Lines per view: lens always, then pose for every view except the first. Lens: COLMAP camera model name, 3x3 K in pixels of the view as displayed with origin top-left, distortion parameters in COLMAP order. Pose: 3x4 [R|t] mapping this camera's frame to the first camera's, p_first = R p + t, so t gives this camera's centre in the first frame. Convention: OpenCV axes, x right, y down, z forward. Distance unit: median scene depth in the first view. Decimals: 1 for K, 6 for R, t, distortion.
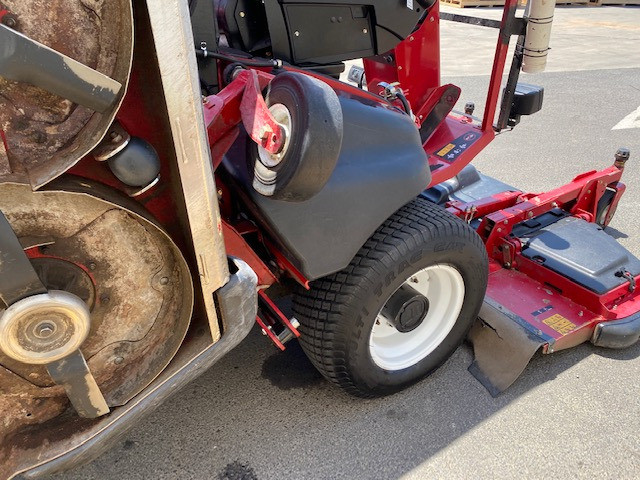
lens RADIAL K [[494.3, 0, 319.6], [0, 494.3, 241.6], [0, 0, 1]] dist [0.010962, 0.000466]
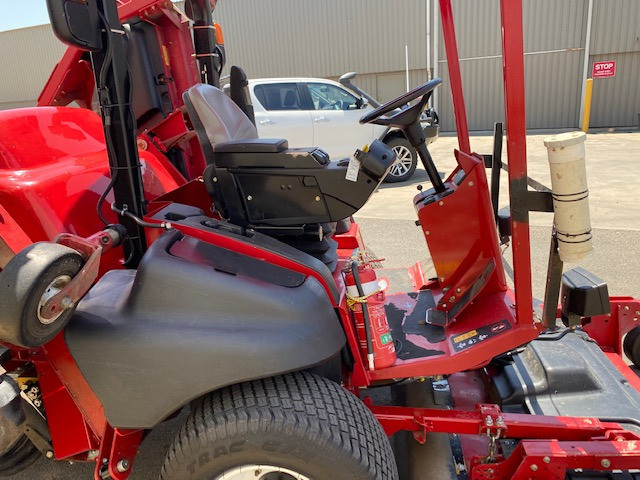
lens RADIAL K [[494.3, 0, 320.7], [0, 494.3, 239.2], [0, 0, 1]] dist [0.010962, 0.000466]
pose [[0.776599, 0.121433, -0.618182, 0.560710], [-0.264760, 0.953298, -0.145346, -0.159843], [0.571662, 0.276545, 0.772480, 0.203355]]
